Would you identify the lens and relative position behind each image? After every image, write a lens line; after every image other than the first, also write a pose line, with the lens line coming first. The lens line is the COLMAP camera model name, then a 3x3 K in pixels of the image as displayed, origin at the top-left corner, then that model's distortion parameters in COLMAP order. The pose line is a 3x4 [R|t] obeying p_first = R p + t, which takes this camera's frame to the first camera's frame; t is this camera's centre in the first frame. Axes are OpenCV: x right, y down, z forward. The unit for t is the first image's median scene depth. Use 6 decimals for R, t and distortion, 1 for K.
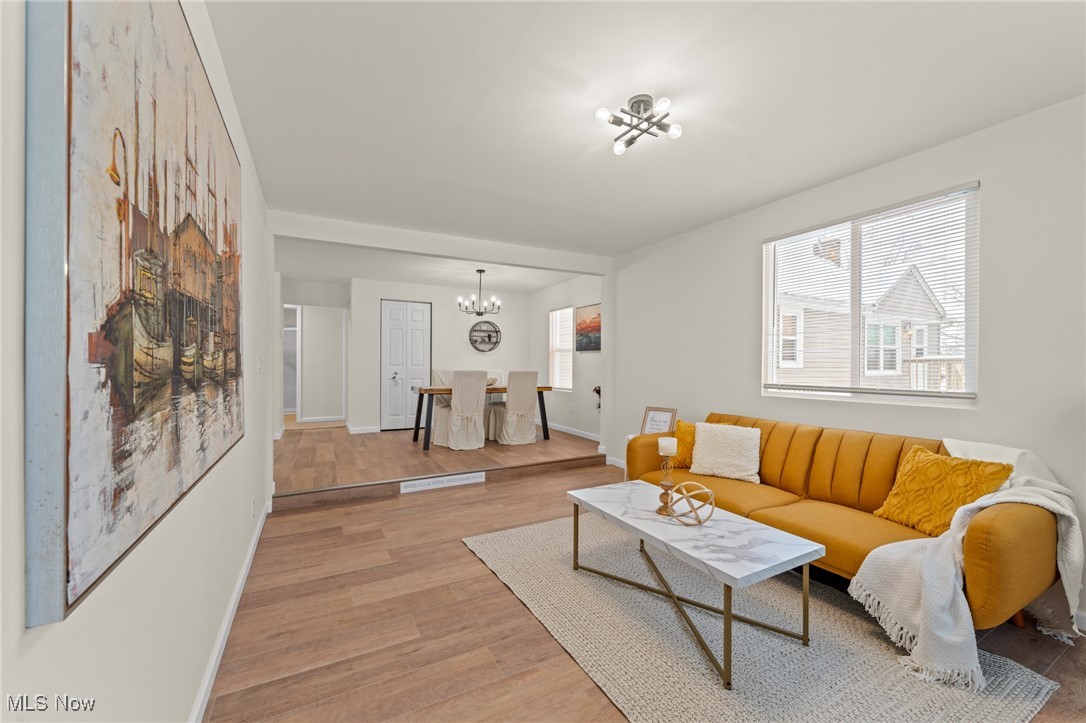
lens RADIAL K [[414.9, 0, 536.4], [0, 414.9, 369.8], [0, 0, 1]] dist [-0.003503, 0.001371]
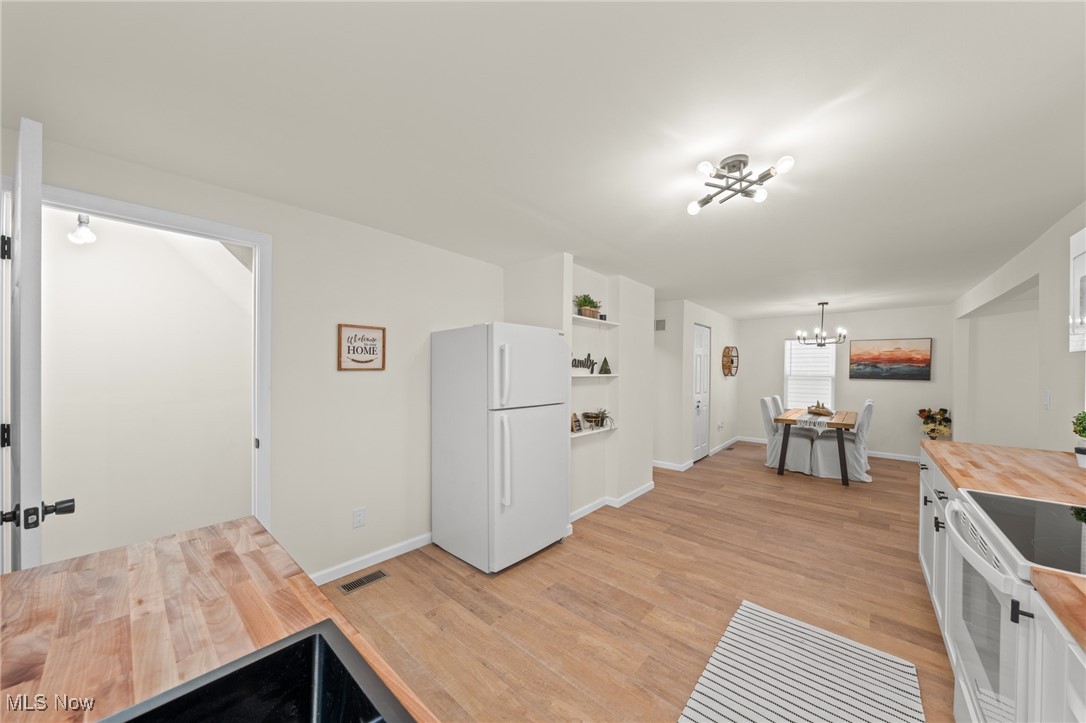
lens RADIAL K [[372.2, 0, 541.3], [0, 372.2, 371.4], [0, 0, 1]] dist [-0.002816, 0.000719]
pose [[0.934424, -0.000101, 0.356162, -3.081438], [0.000649, 0.999999, -0.001421, -0.188145], [-0.356161, 0.001559, 0.934423, 1.063206]]
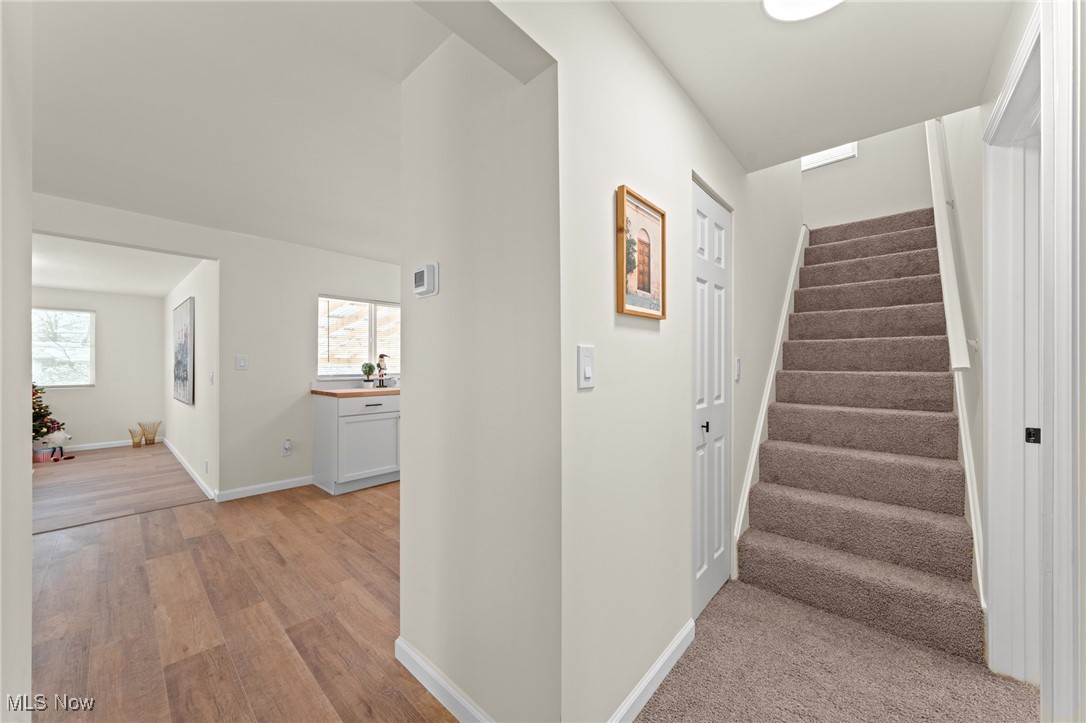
lens RADIAL K [[389.1, 0, 542.0], [0, 389.1, 365.3], [0, 0, 1]] dist [-0.003000, -0.000833]
pose [[-0.936062, -0.005469, -0.351794, -1.729891], [-0.010290, 0.999877, 0.011837, -0.115953], [0.351686, 0.014700, -0.936003, 3.613302]]
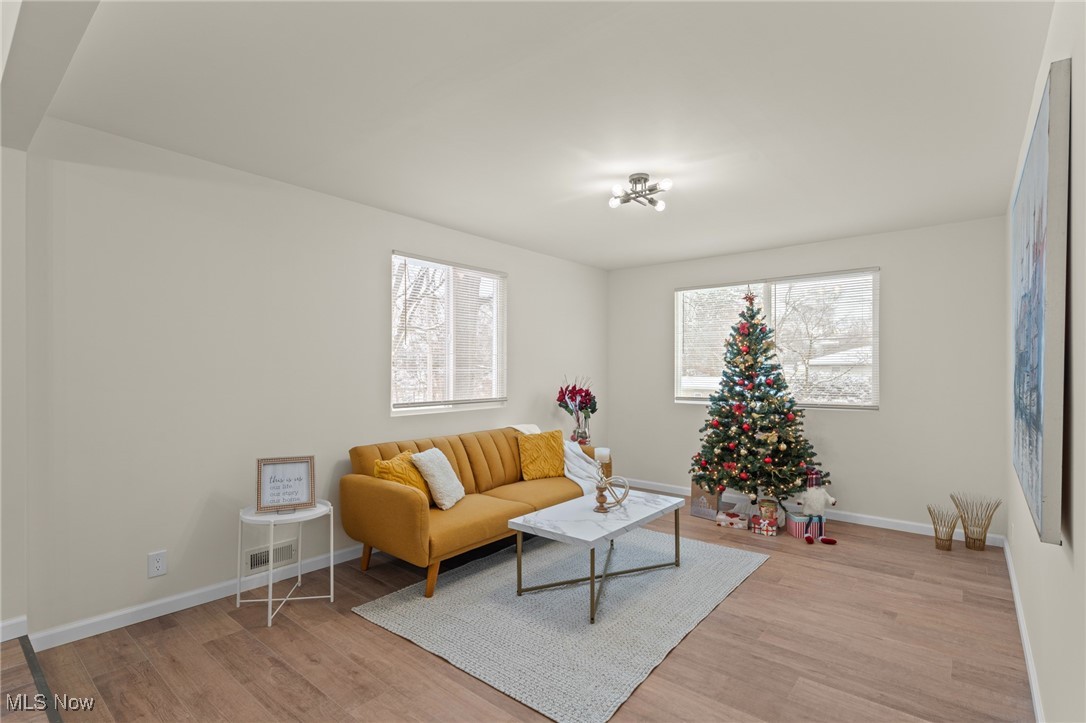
lens RADIAL K [[518.7, 0, 542.4], [0, 518.7, 366.9], [0, 0, 1]] dist [-0.003016, 0.002231]
pose [[-0.377105, 0.001516, 0.926169, -1.023354], [0.009342, 0.999954, 0.002168, -0.076252], [-0.926123, 0.009470, -0.377102, 1.746203]]
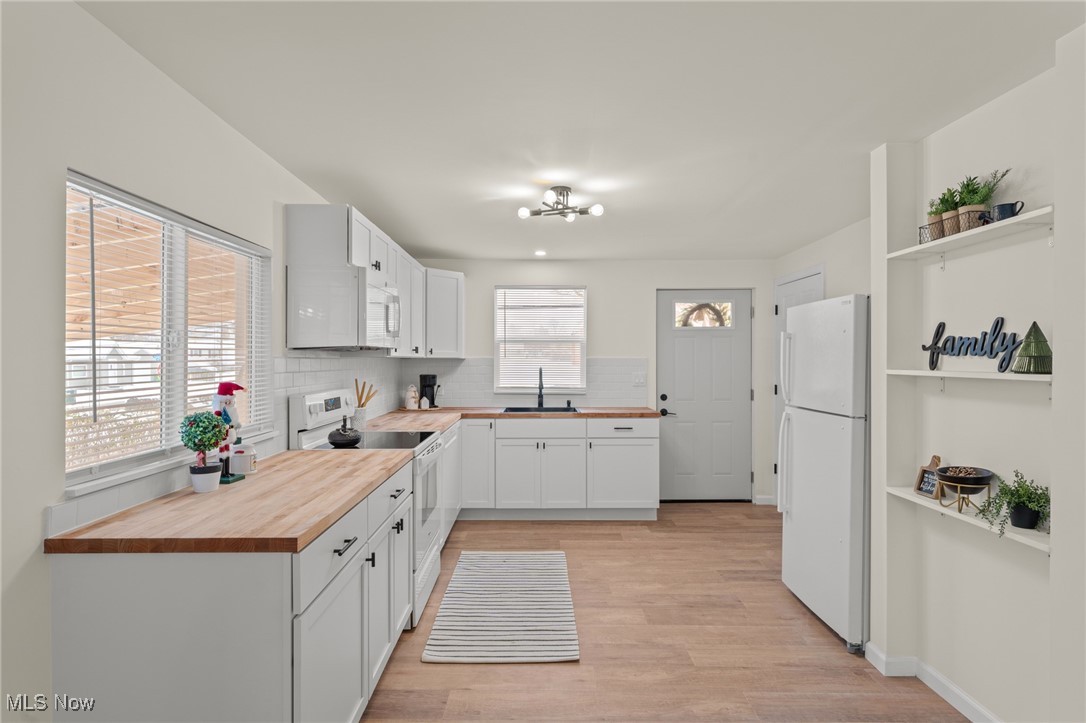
lens RADIAL K [[570.0, 0, 540.8], [0, 570.0, 365.7], [0, 0, 1]] dist [0.007651, -0.001547]
pose [[-0.459756, 0.005362, -0.888029, -1.008814], [-0.012271, 0.999848, 0.012390, -0.192073], [0.887961, 0.016594, -0.459620, 2.340248]]
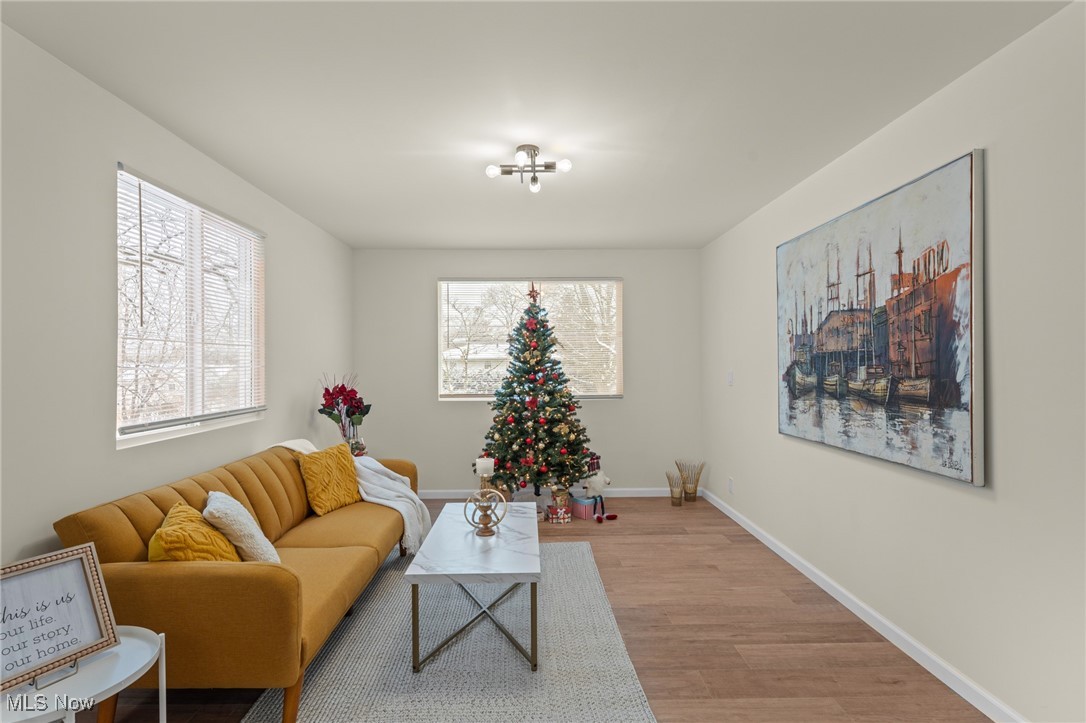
lens RADIAL K [[518.7, 0, 540.2], [0, 518.7, 363.6], [0, 0, 1]] dist [-0.003016, 0.002231]
pose [[-0.889578, 0.000088, 0.456783, -0.387880], [0.006409, 0.999904, 0.012288, -0.084970], [-0.456738, 0.013859, -0.889493, 2.089227]]
